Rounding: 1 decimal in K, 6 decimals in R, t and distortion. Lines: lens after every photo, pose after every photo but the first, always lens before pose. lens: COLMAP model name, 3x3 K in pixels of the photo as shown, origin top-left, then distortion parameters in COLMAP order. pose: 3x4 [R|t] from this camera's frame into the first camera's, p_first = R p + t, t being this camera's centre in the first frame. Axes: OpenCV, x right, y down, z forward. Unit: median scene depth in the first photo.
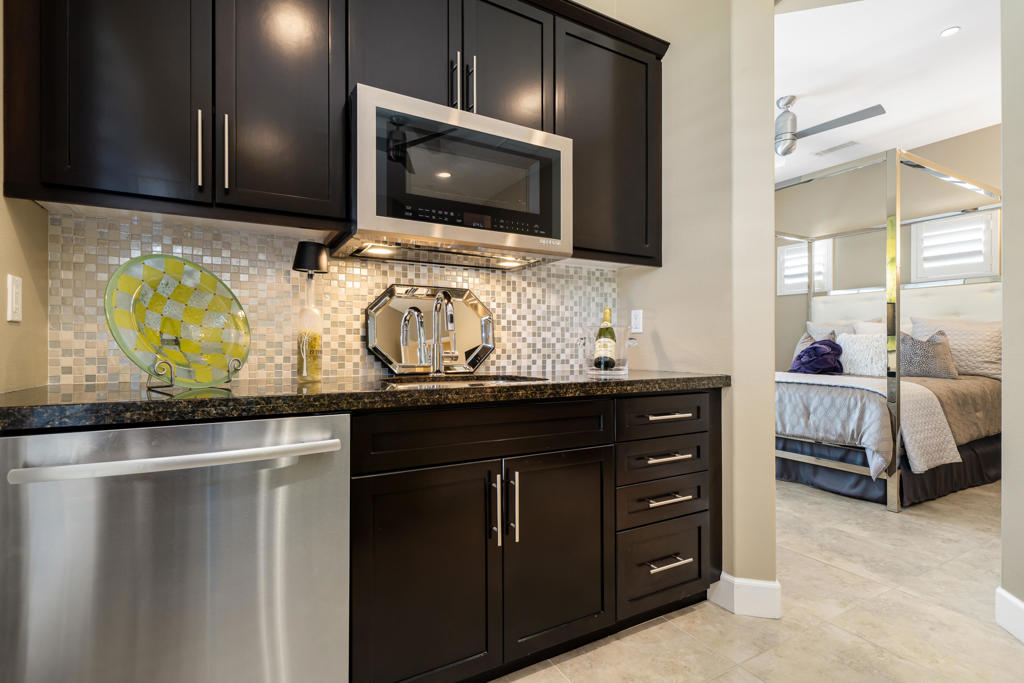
lens RADIAL K [[469.8, 0, 497.8], [0, 469.8, 348.7], [0, 0, 1]] dist [0.000053, -0.000137]
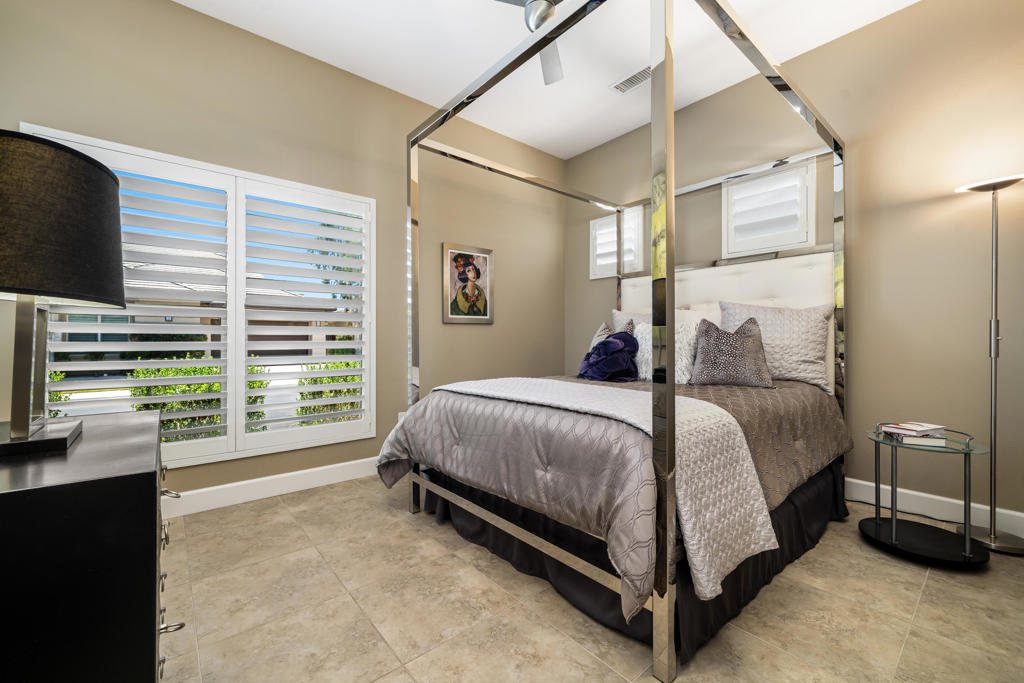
lens RADIAL K [[411.9, 0, 512.0], [0, 411.9, 341.5], [0, 0, 1]] dist [-0.003444, -0.000312]
pose [[0.977408, -0.009784, 0.211133, 0.469720], [0.009964, 0.999950, 0.000213, -0.006859], [-0.211125, 0.001896, 0.977457, 0.478766]]
